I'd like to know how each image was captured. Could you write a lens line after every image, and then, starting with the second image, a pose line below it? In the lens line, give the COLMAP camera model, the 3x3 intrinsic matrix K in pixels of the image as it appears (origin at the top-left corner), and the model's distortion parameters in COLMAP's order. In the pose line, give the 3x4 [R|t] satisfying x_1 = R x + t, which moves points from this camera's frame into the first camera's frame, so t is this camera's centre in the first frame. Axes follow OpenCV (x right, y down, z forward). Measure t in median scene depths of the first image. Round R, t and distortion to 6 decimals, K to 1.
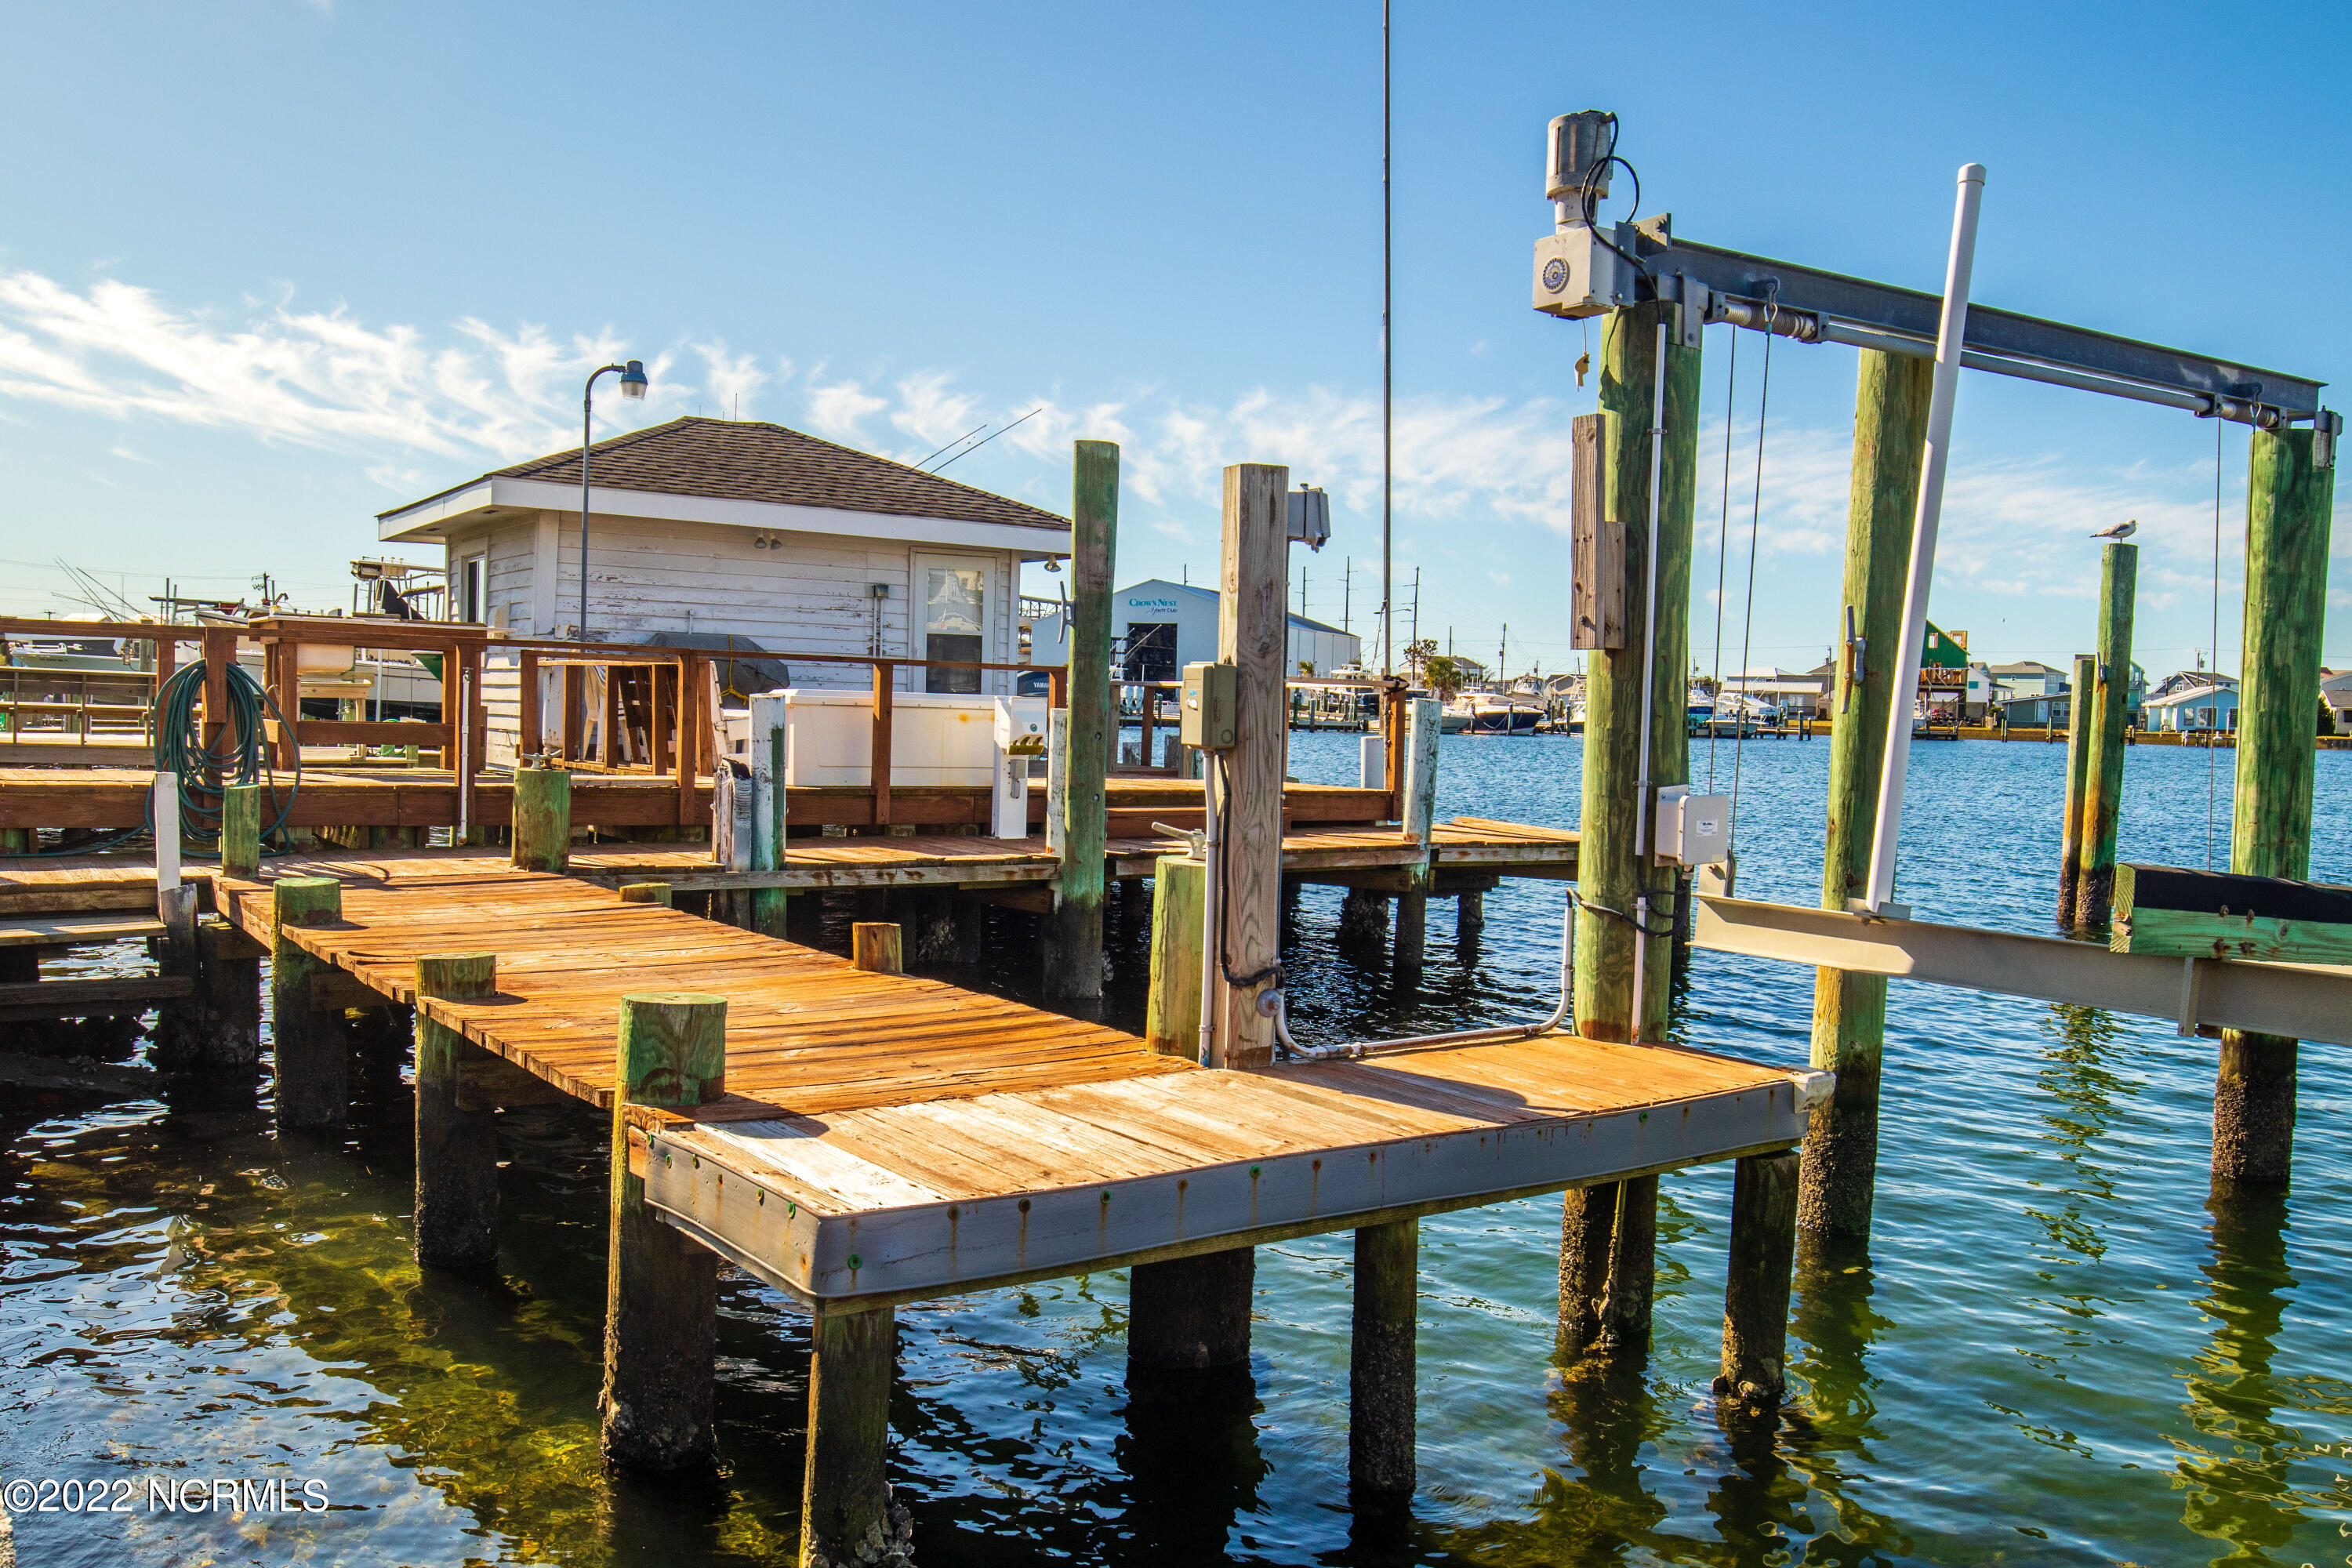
lens RADIAL K [[1972.8, 0, 1176.0], [0, 1972.8, 784.0], [0, 0, 1]] dist [-0.004388, -0.022602]
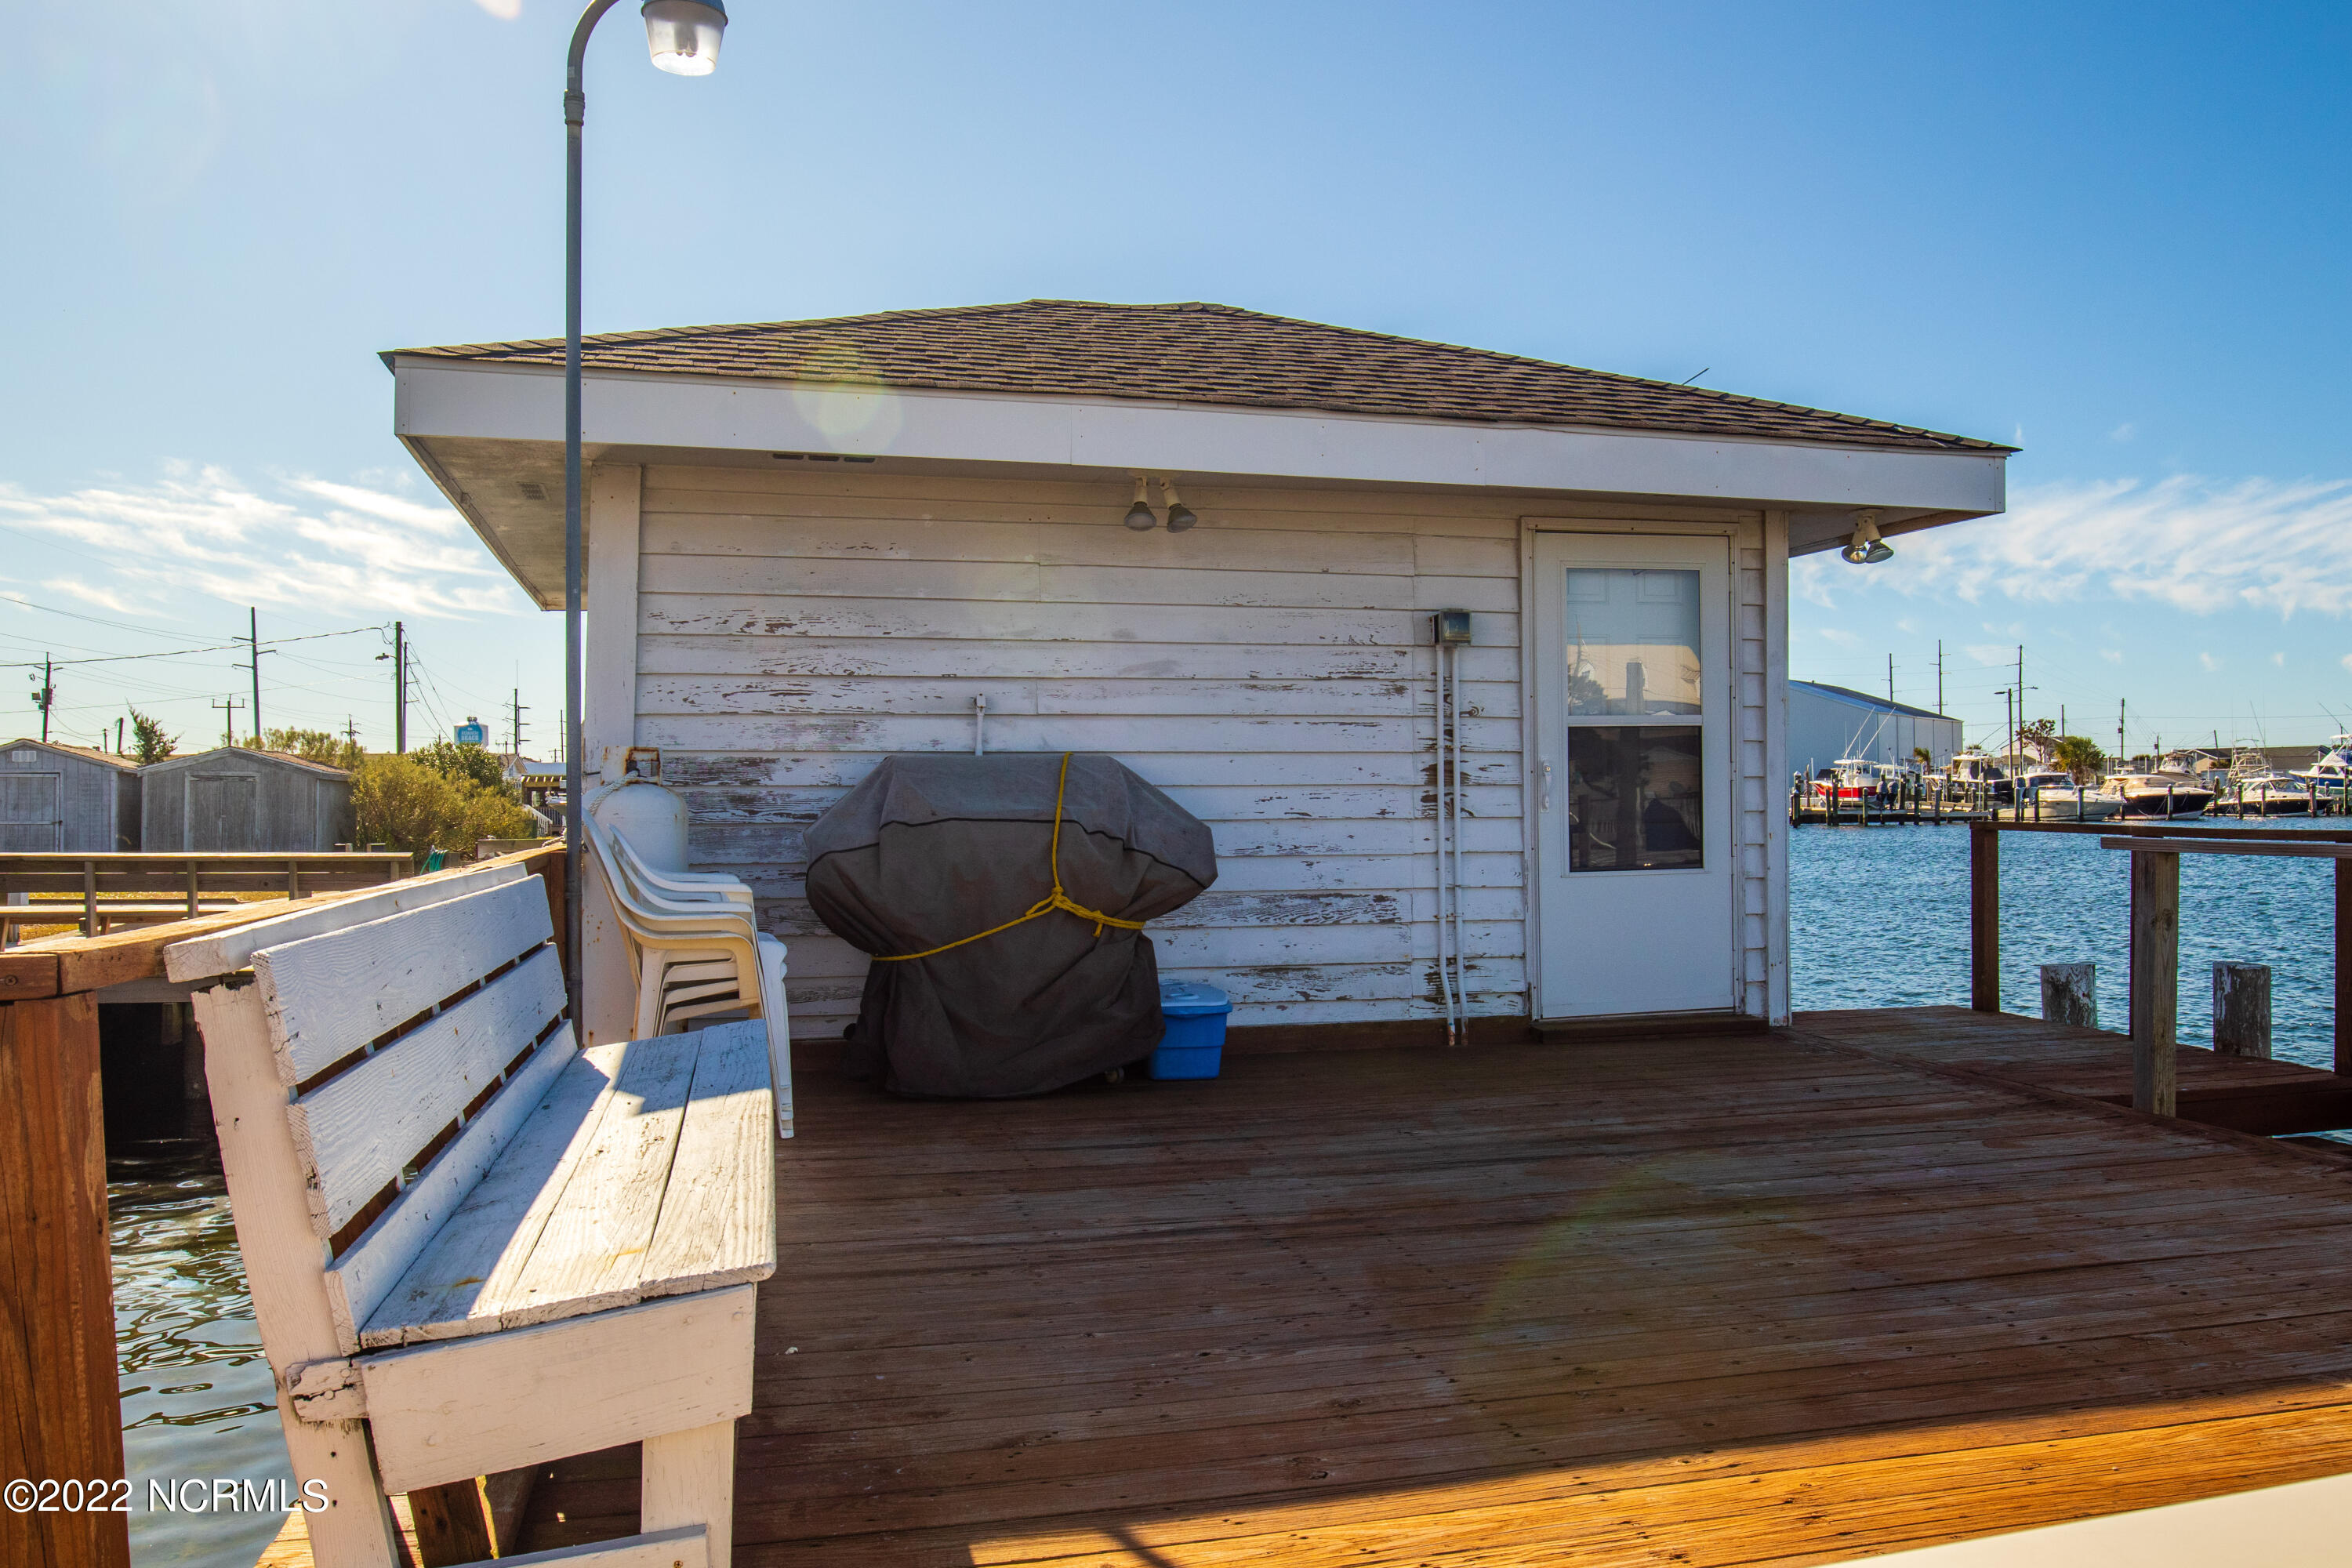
lens RADIAL K [[1796.1, 0, 1176.0], [0, 1796.1, 784.0], [0, 0, 1]] dist [-0.000489, -0.071115]
pose [[0.946253, -0.041001, -0.320817, -0.014207], [0.023418, 0.998014, -0.058476, -0.007490], [0.322577, 0.047820, 0.945334, 0.104876]]
